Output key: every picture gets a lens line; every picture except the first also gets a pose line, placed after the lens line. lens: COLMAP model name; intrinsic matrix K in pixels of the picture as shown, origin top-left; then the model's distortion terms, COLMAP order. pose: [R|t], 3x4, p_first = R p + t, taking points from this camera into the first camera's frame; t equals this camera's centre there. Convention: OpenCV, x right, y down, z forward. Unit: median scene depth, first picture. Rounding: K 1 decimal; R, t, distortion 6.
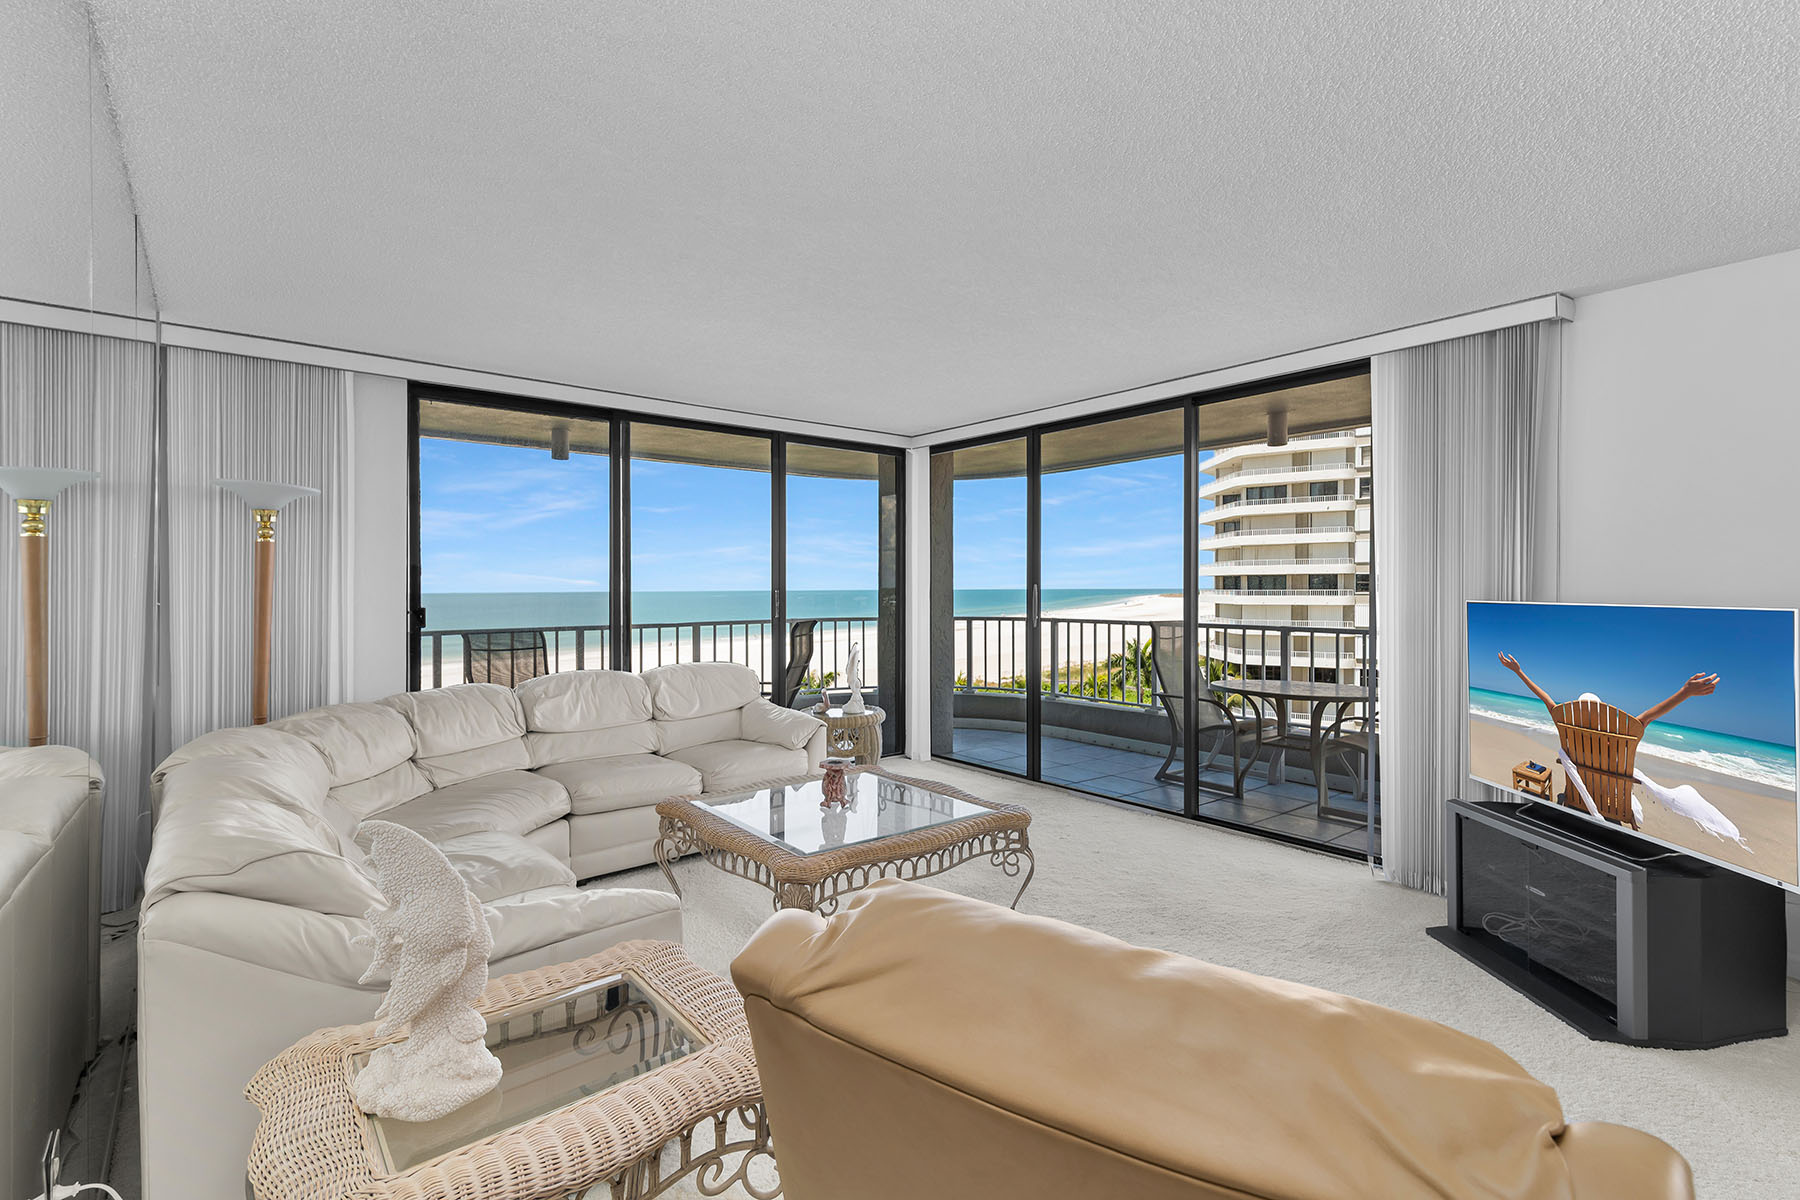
lens RADIAL K [[847.8, 0, 894.2], [0, 847.8, 569.2], [0, 0, 1]] dist [0.096156, -0.053698]
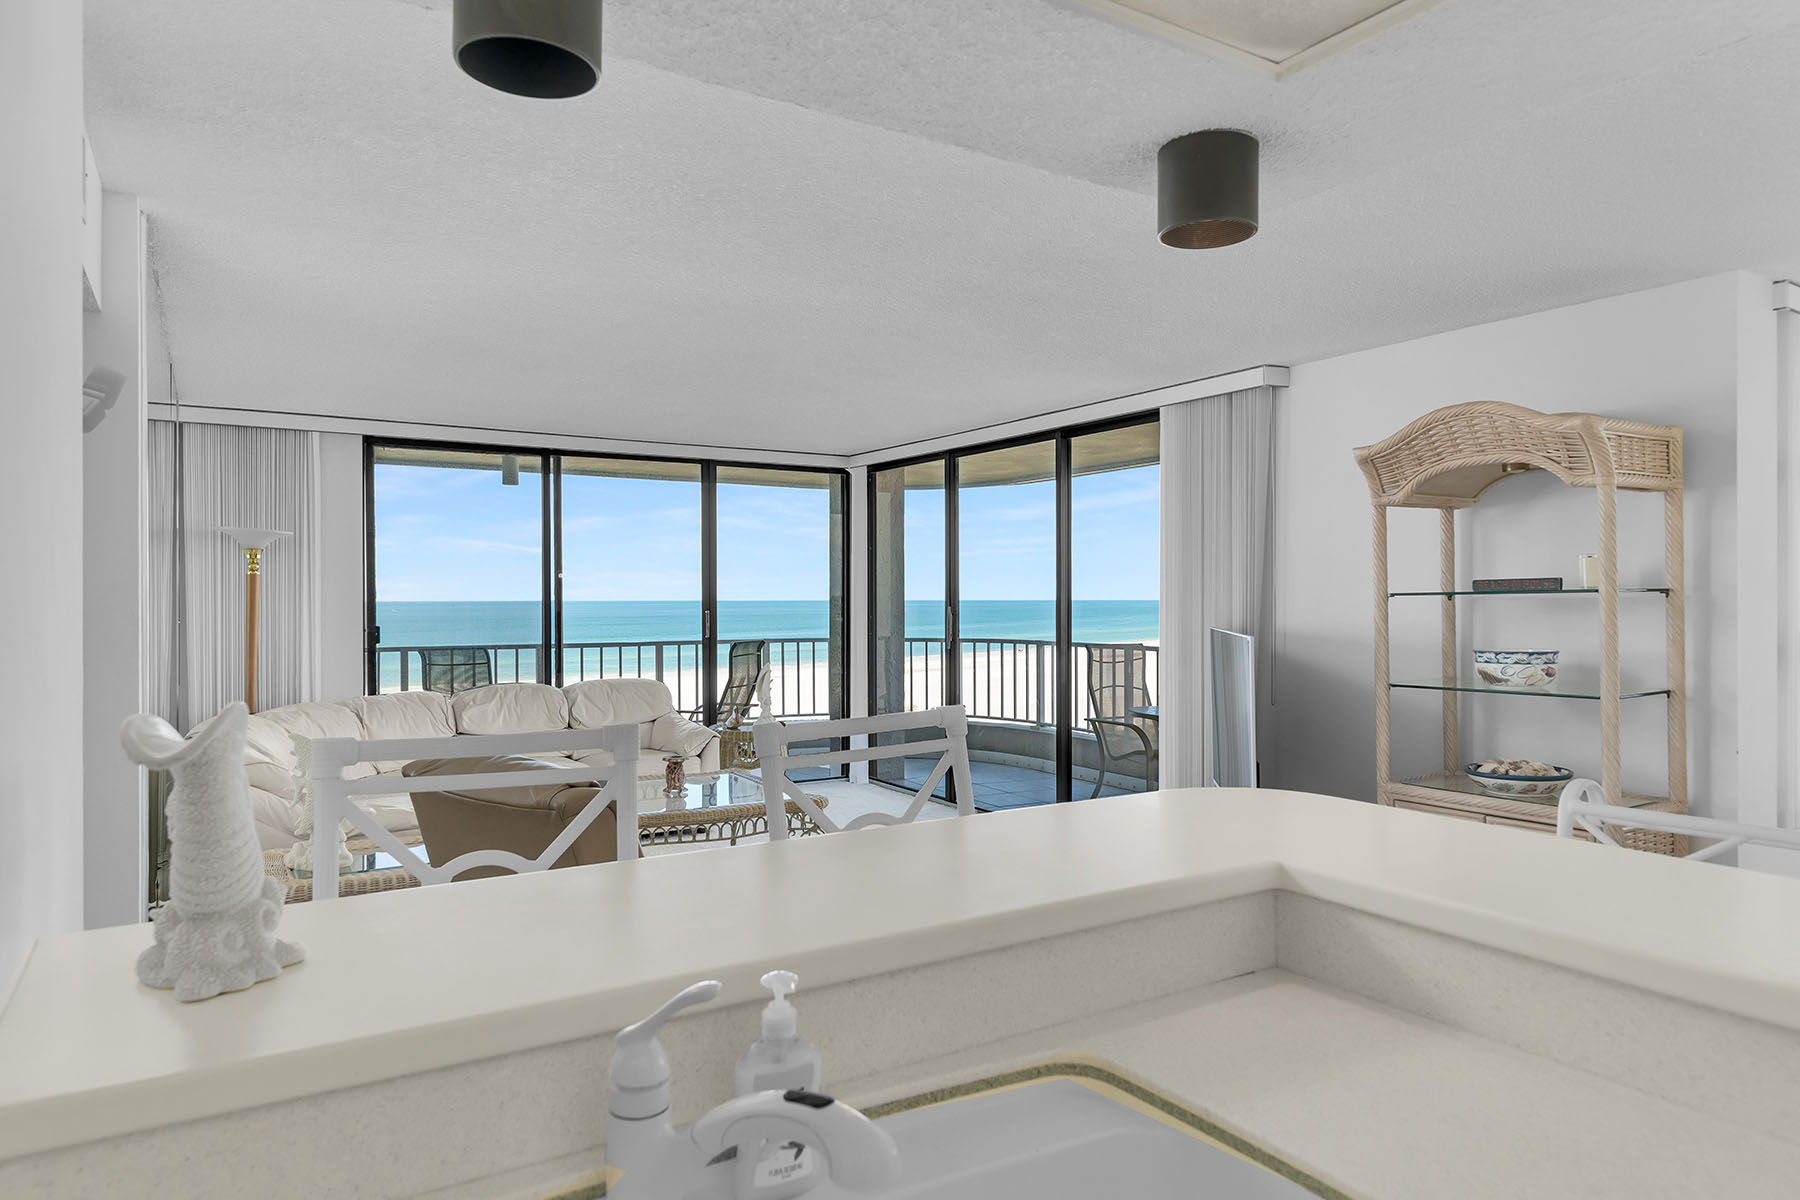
lens RADIAL K [[1107.8, 0, 900.0], [0, 1107.8, 600.0], [0, 0, 1]] dist [0.000136, 0.001011]
pose [[0.993393, 0.002483, -0.114739, 0.286128], [-0.000228, 0.999807, 0.019656, -0.017605], [0.114766, -0.019500, 0.993201, -0.348789]]
